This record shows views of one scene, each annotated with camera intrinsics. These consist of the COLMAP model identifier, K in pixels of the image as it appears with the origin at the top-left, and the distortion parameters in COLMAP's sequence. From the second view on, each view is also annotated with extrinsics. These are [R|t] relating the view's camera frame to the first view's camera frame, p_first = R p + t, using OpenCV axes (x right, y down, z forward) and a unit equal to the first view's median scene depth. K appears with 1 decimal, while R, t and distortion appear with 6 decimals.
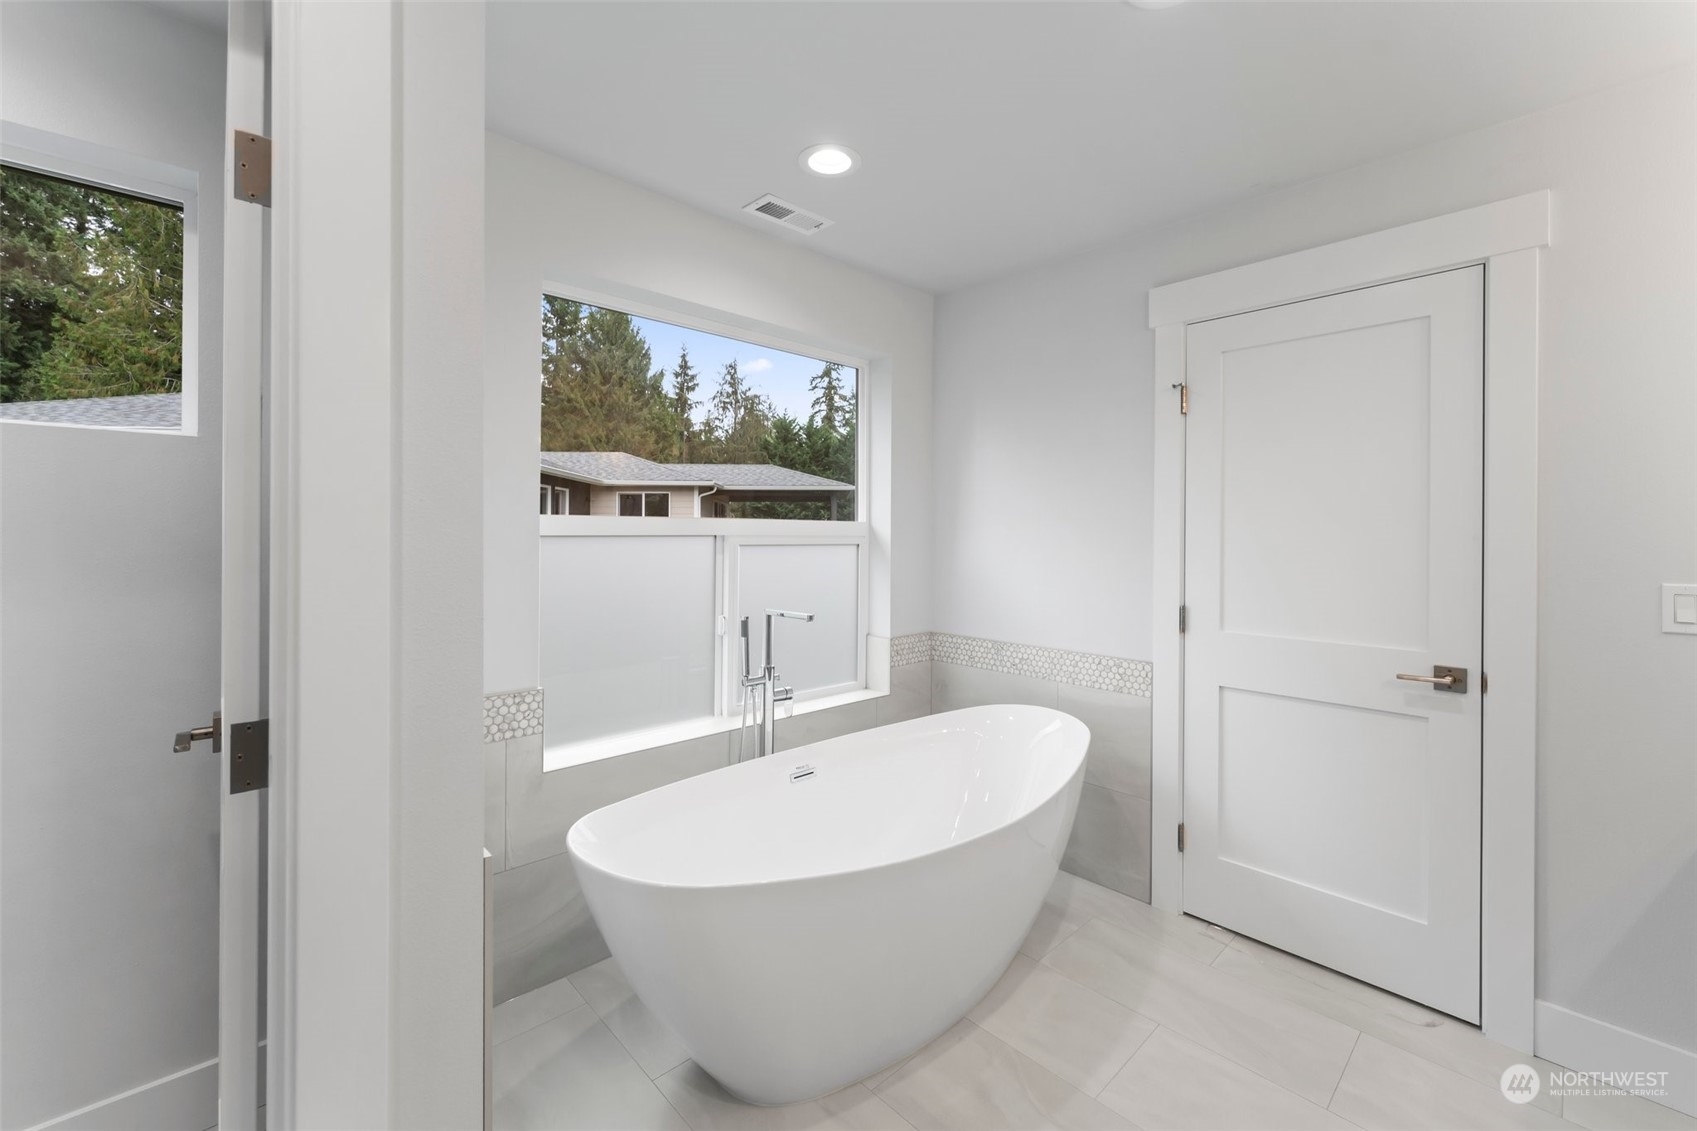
lens RADIAL K [[690.1, 0, 846.6], [0, 690.1, 529.1], [0, 0, 1]] dist [0.000088, -0.000440]
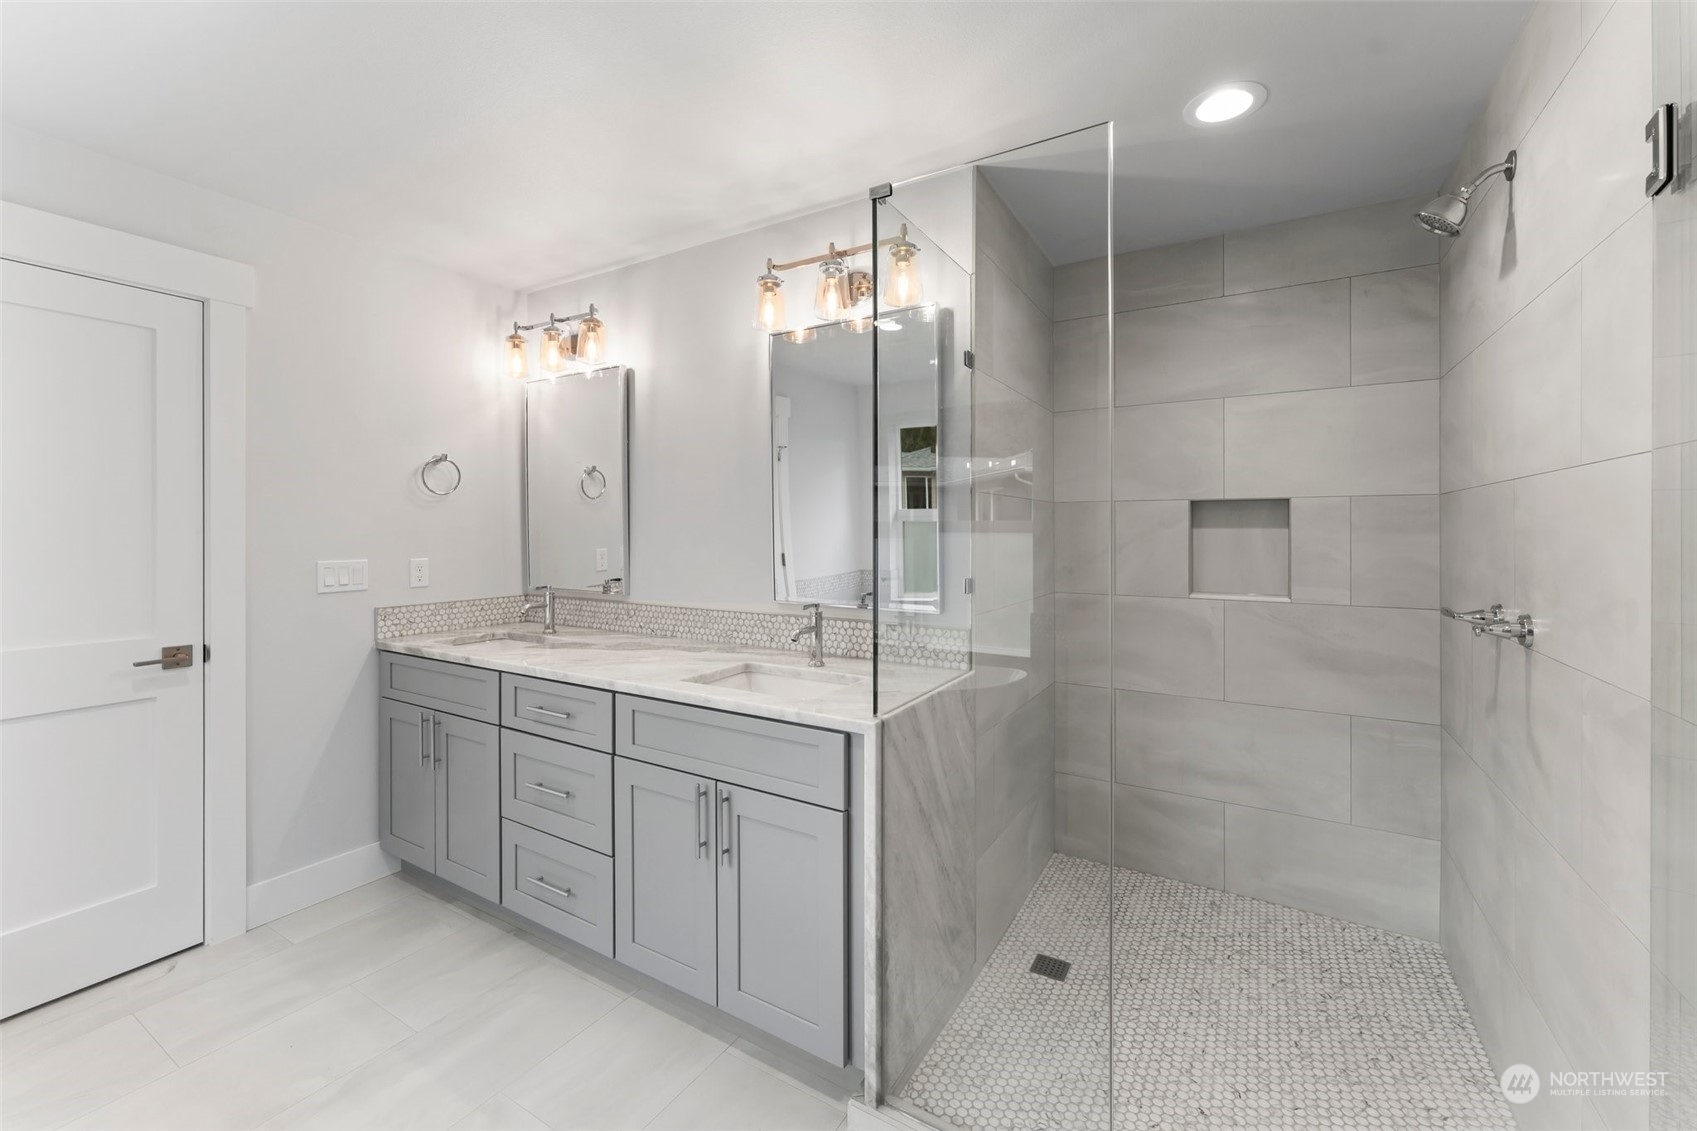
lens RADIAL K [[690.1, 0, 846.6], [0, 690.1, 529.1], [0, 0, 1]] dist [0.000088, -0.000440]
pose [[-0.273961, -0.003369, 0.961735, -0.400878], [-0.009106, 0.999958, 0.000909, -0.002741], [-0.961698, -0.008509, -0.273981, 0.196450]]
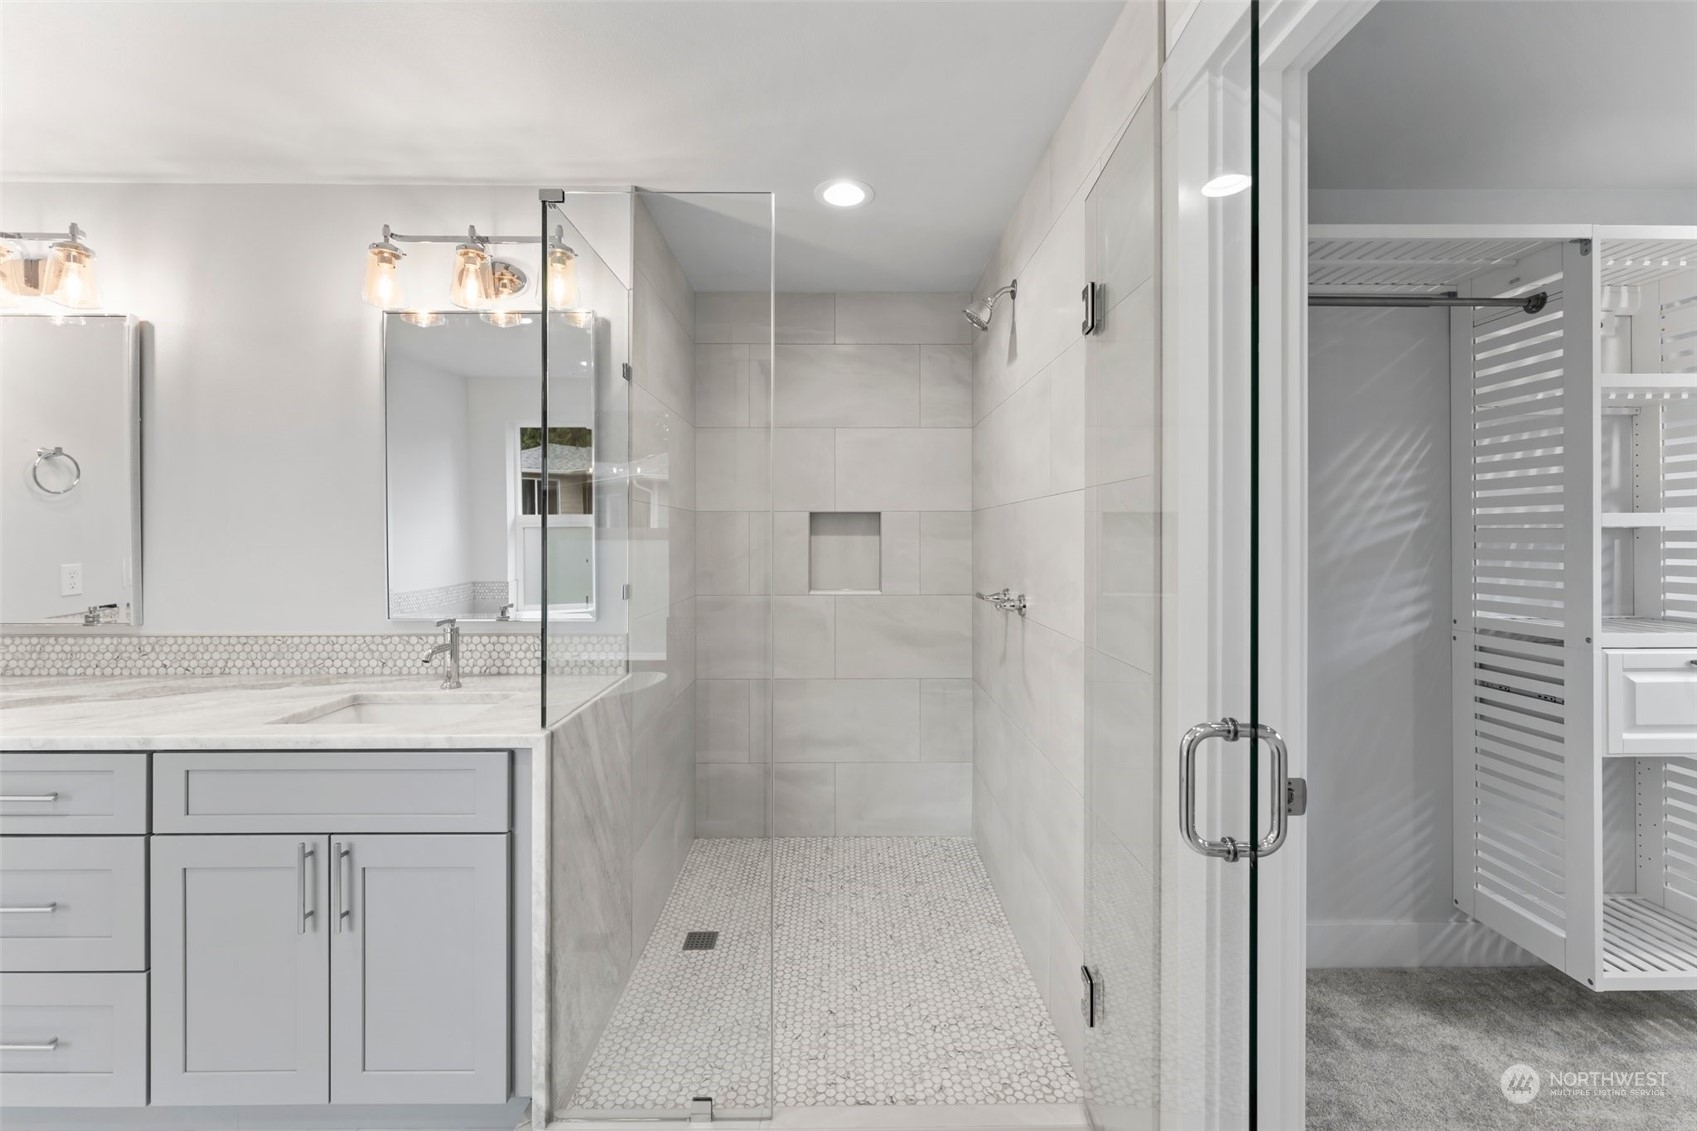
lens RADIAL K [[685.9, 0, 850.9], [0, 685.9, 534.0], [0, 0, 1]] dist [-0.000826, 0.000712]
pose [[-0.739727, -0.001449, 0.672906, -0.418346], [-0.008244, 0.999942, -0.006909, -0.002978], [-0.672857, -0.010658, -0.739696, 0.268067]]
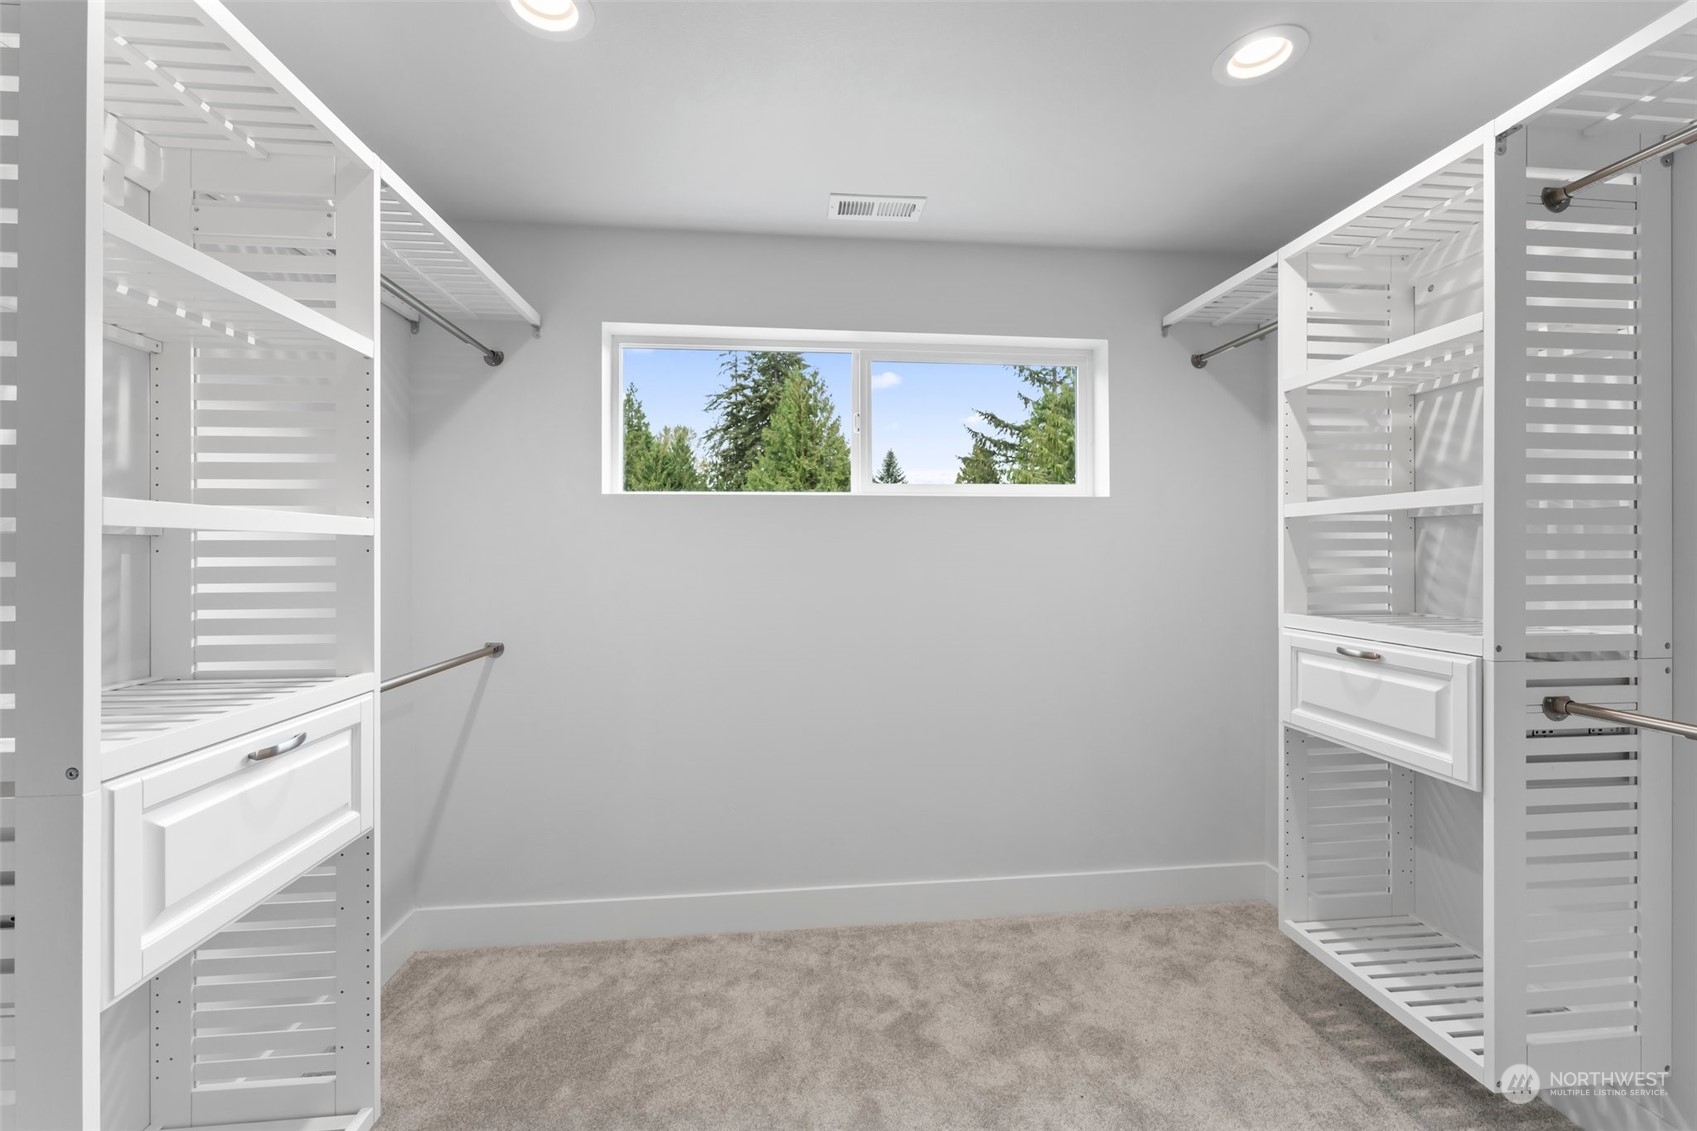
lens RADIAL K [[702.9, 0, 847.8], [0, 702.9, 552.9], [0, 0, 1]] dist [0.000420, 0.000107]
pose [[-0.613787, -0.004600, -0.789458, -0.471354], [0.003269, 0.999960, -0.008367, -0.004573], [0.789465, -0.007716, -0.613748, -0.321195]]
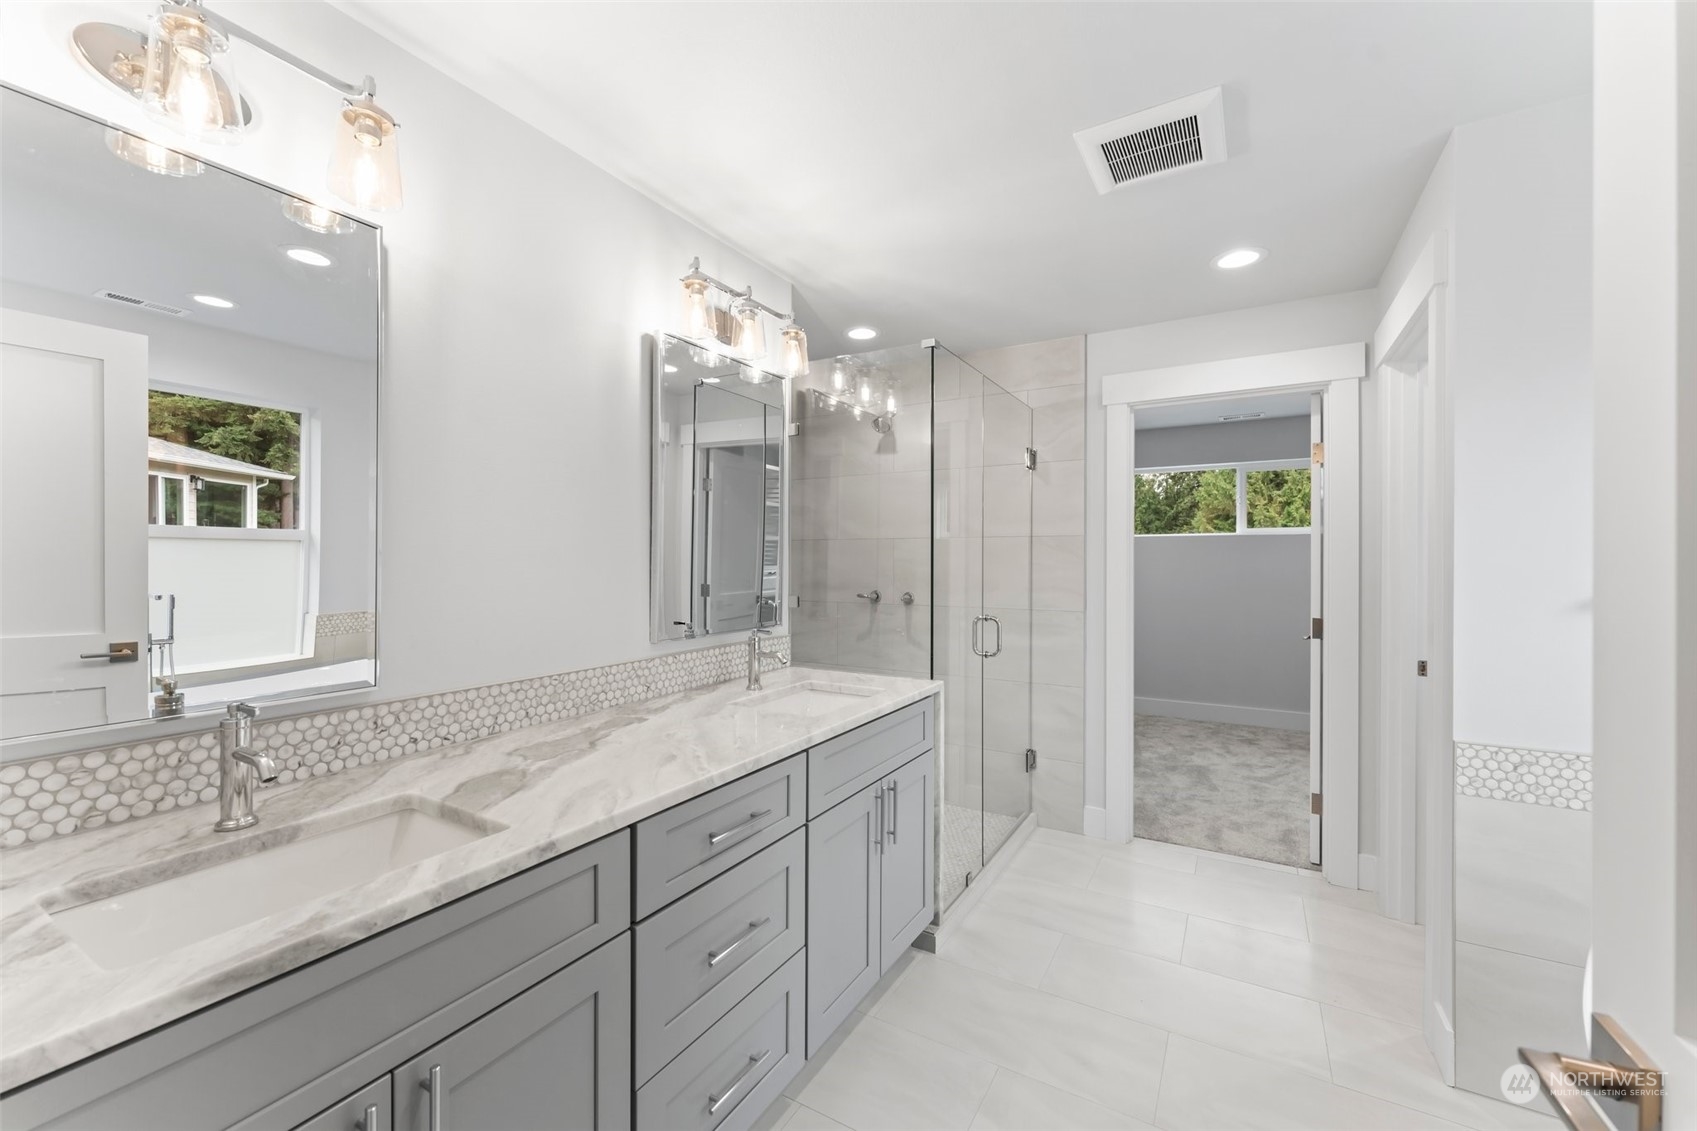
lens RADIAL K [[671.2, 0, 842.0], [0, 671.2, 559.5], [0, 0, 1]] dist [-0.000880, -0.000229]
pose [[-0.962167, -0.004874, -0.272418, 0.584392], [-0.002813, 0.999964, -0.007955, 0.007157], [0.272447, -0.006888, -0.962146, 0.877924]]
